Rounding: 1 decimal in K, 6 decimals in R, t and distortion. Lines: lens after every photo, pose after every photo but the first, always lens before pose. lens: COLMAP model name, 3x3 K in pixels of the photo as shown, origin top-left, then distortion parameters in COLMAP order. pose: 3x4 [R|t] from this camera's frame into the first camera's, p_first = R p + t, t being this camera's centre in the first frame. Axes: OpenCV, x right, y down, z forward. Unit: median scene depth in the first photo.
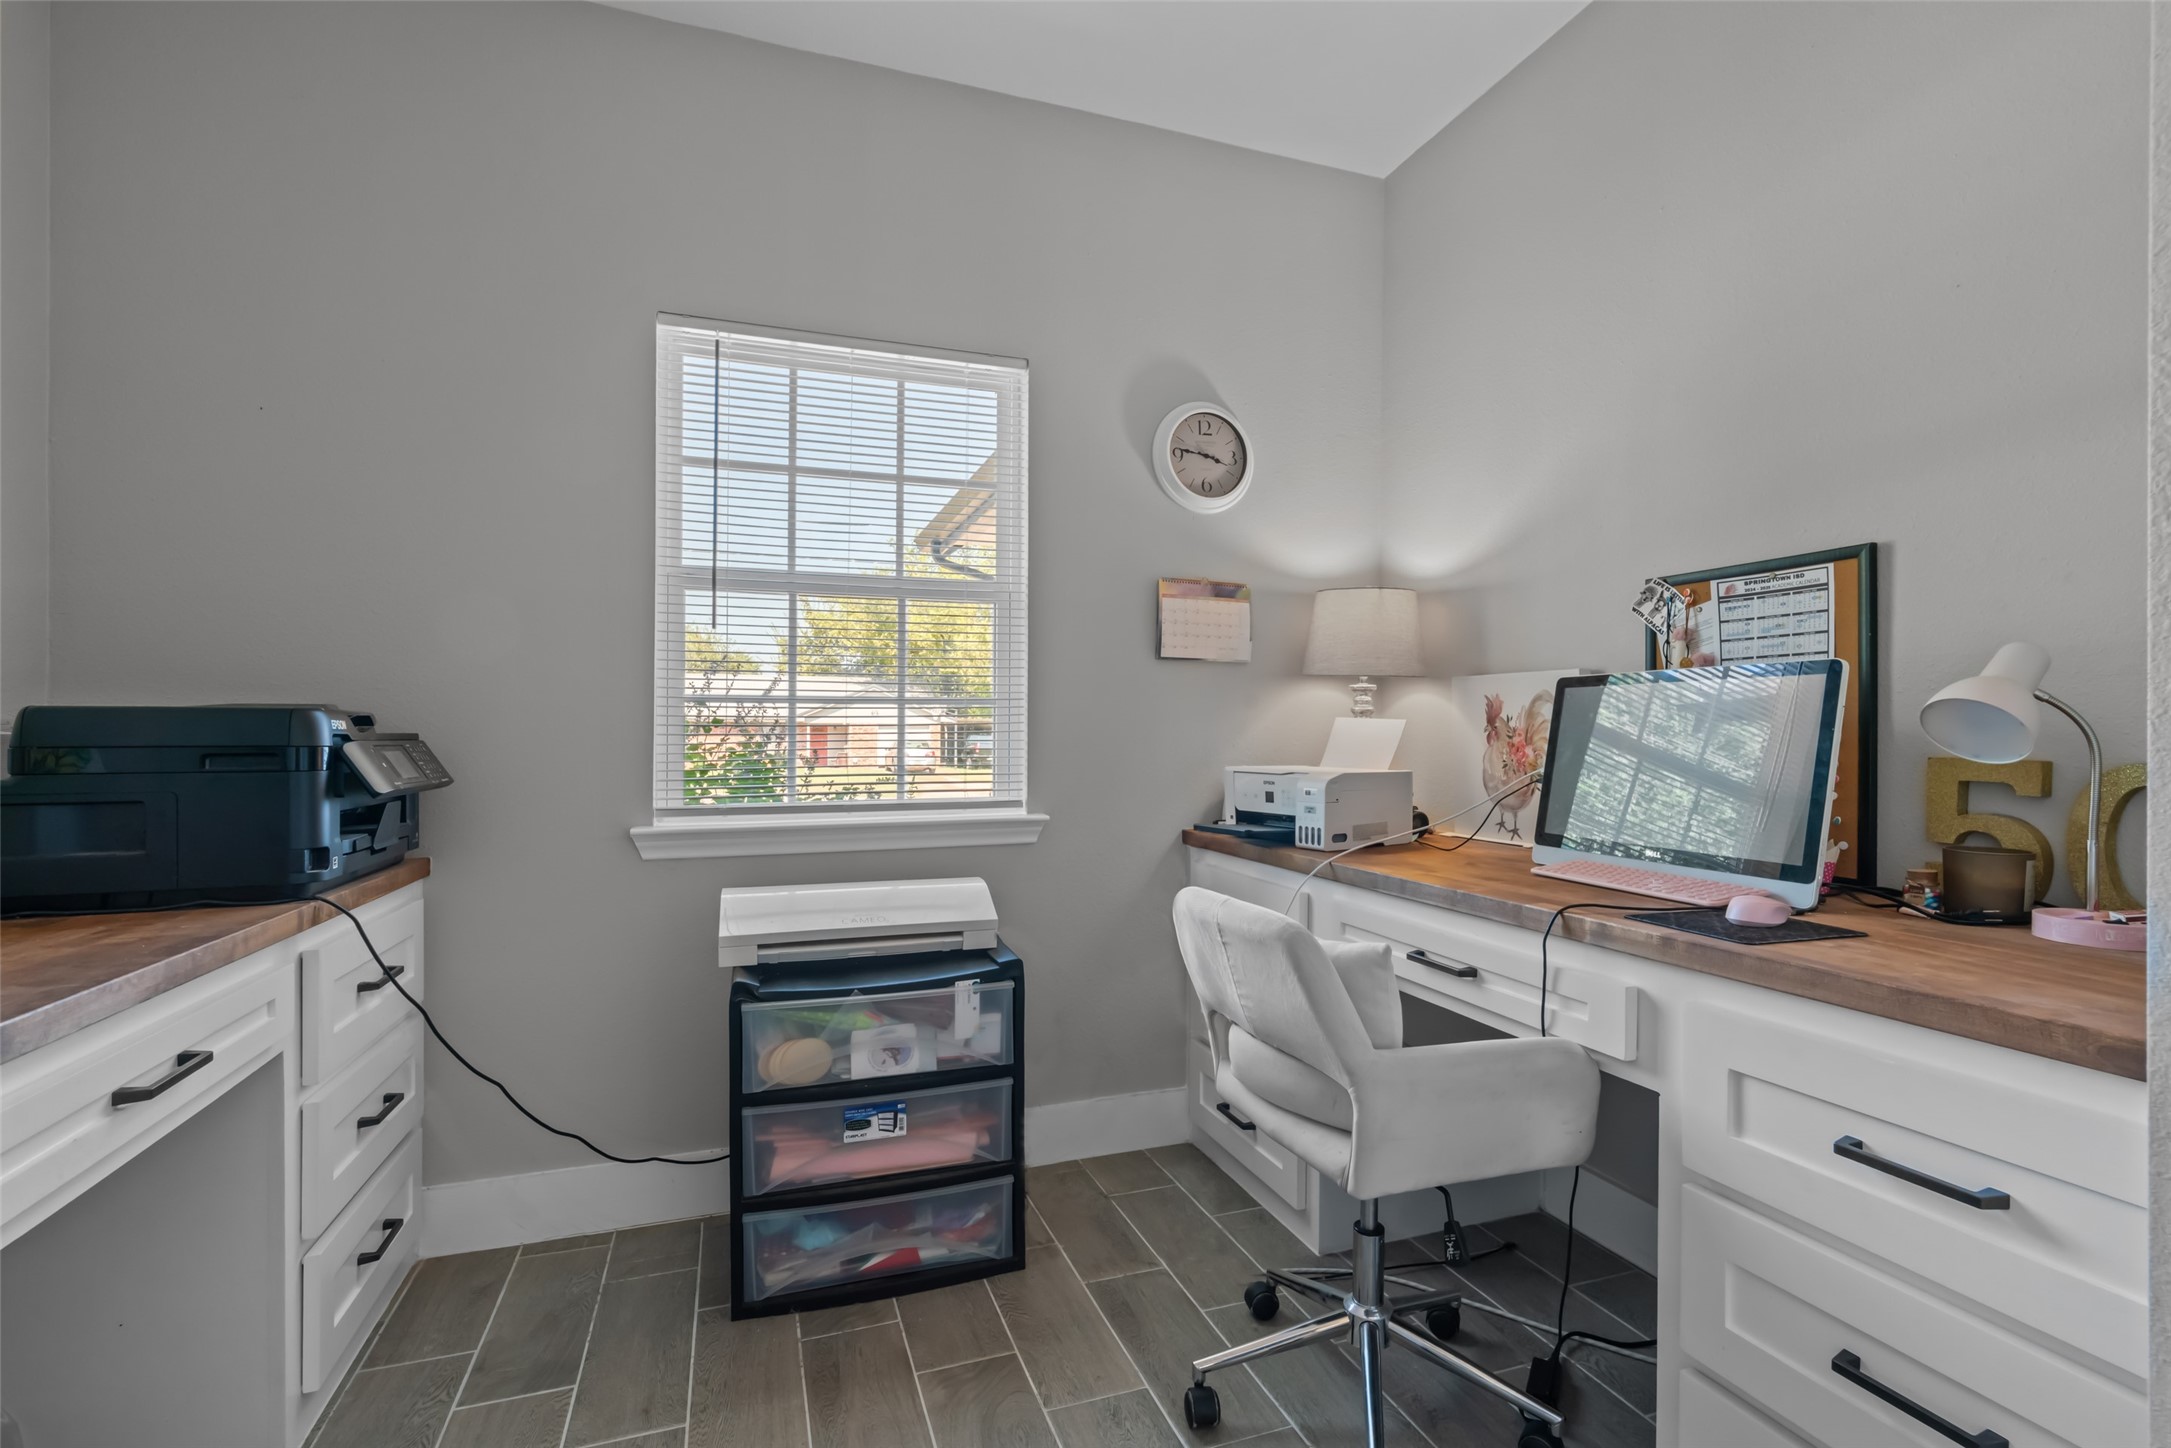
lens RADIAL K [[984.5, 0, 1085.5], [0, 984.5, 724.0], [0, 0, 1]] dist [-0.003380, -0.000220]
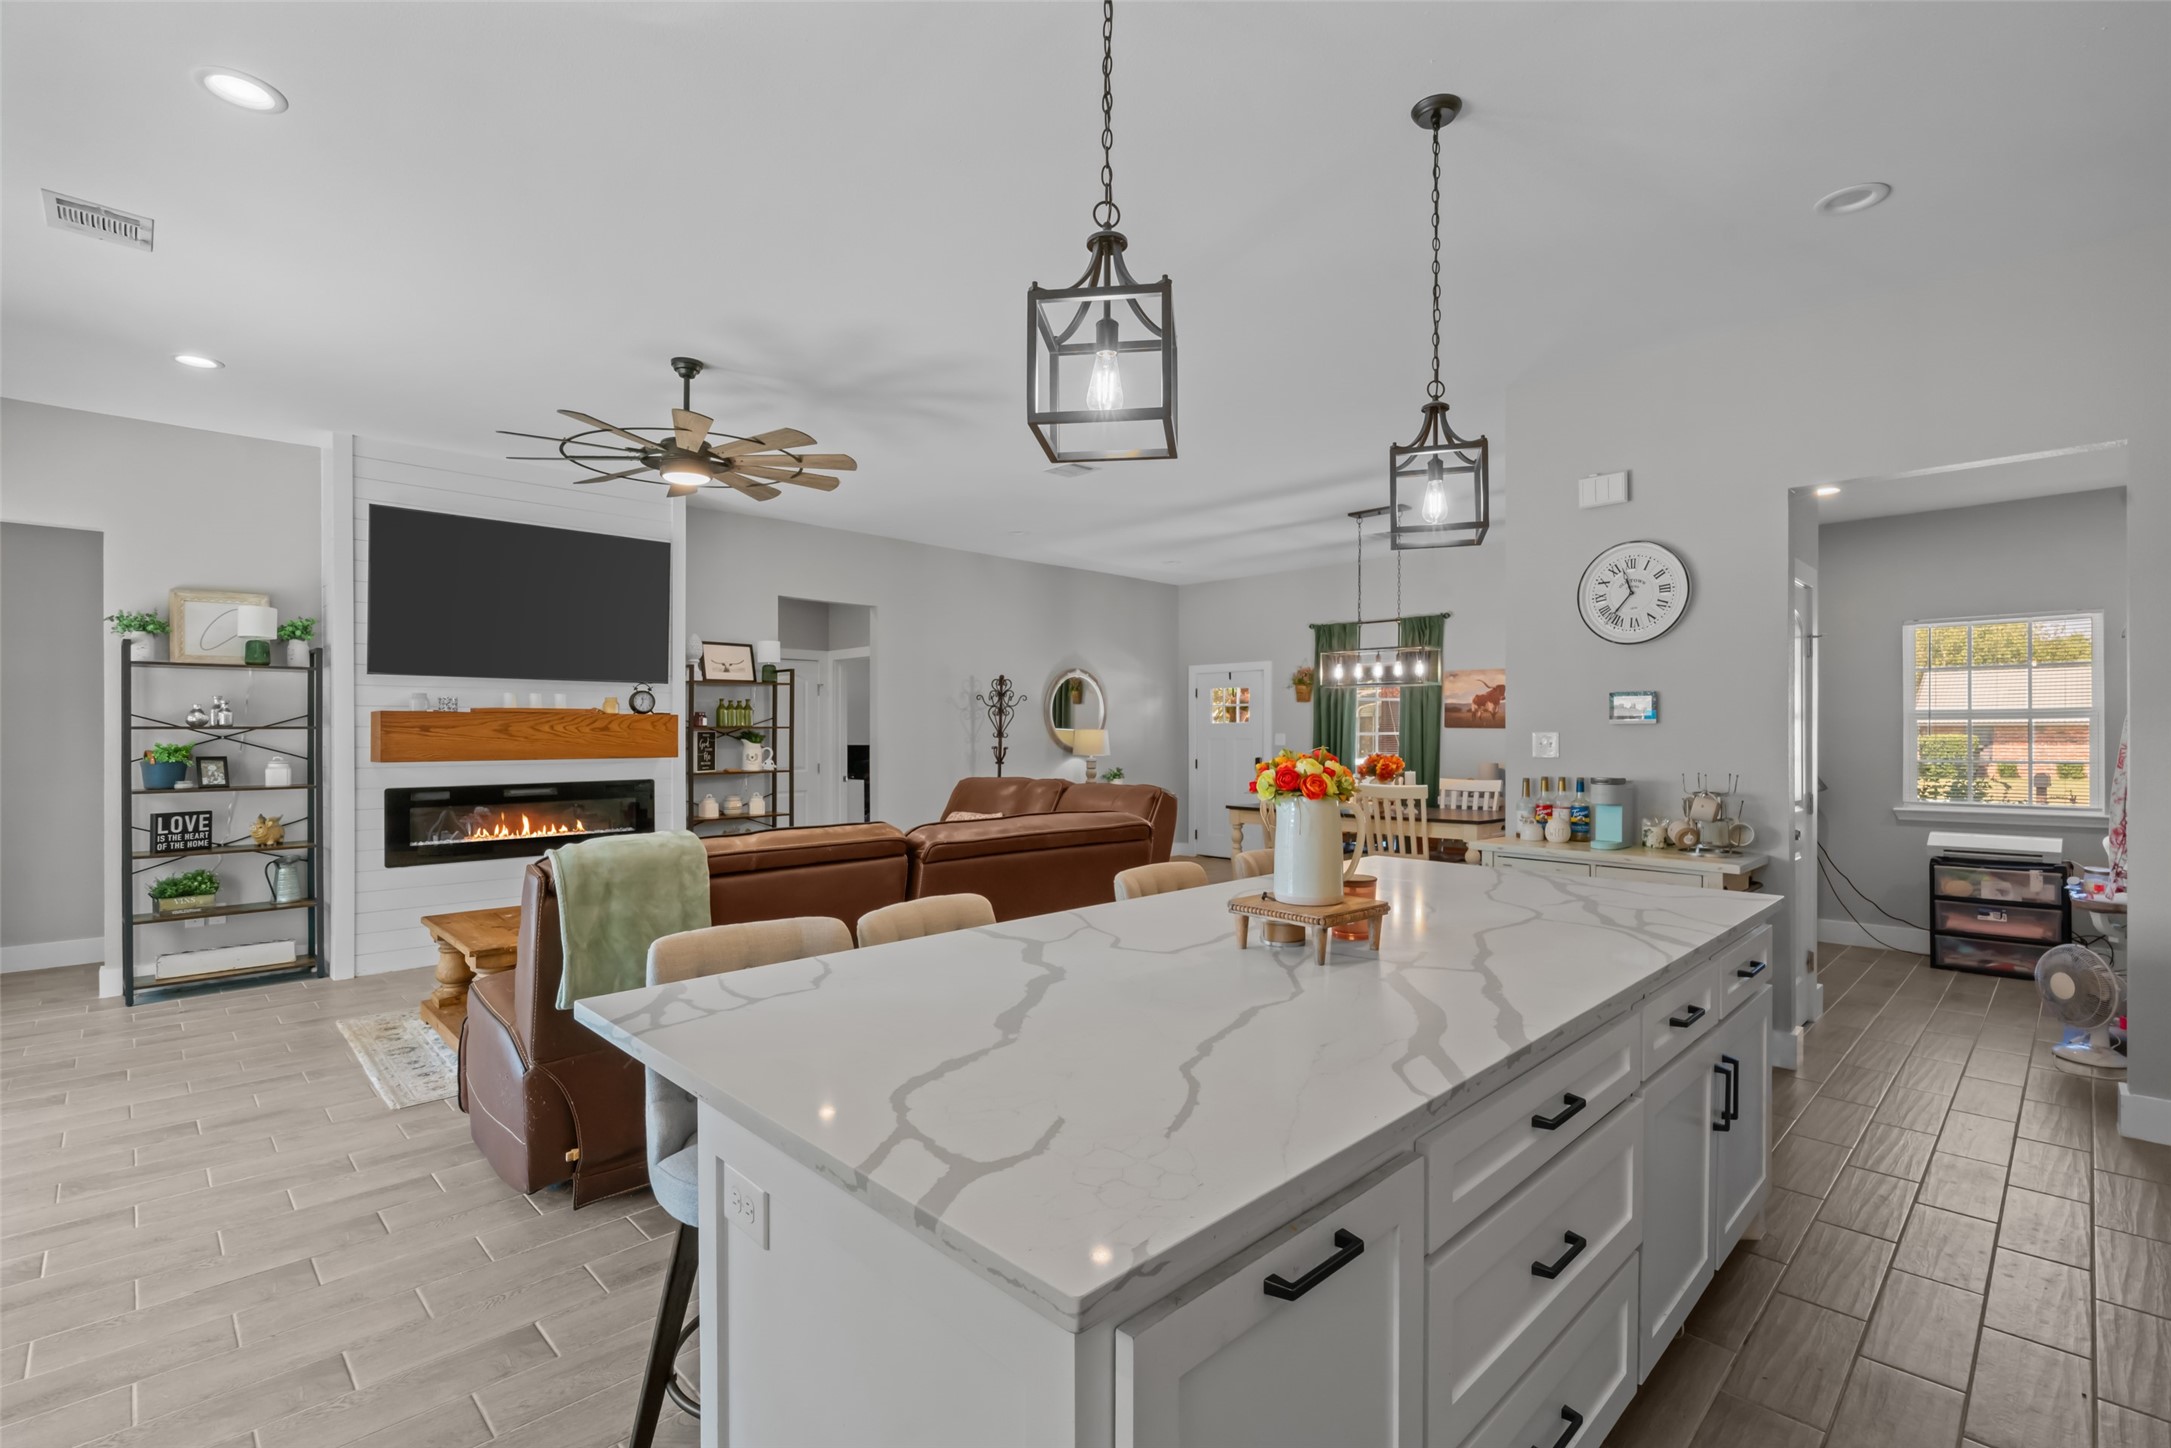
lens RADIAL K [[984.5, 0, 1085.5], [0, 984.5, 724.0], [0, 0, 1]] dist [-0.003380, -0.000220]
pose [[0.423340, -0.002463, -0.905968, 1.237031], [0.002465, 0.999996, -0.001567, -0.148072], [0.905968, -0.001570, 0.423344, -2.553571]]
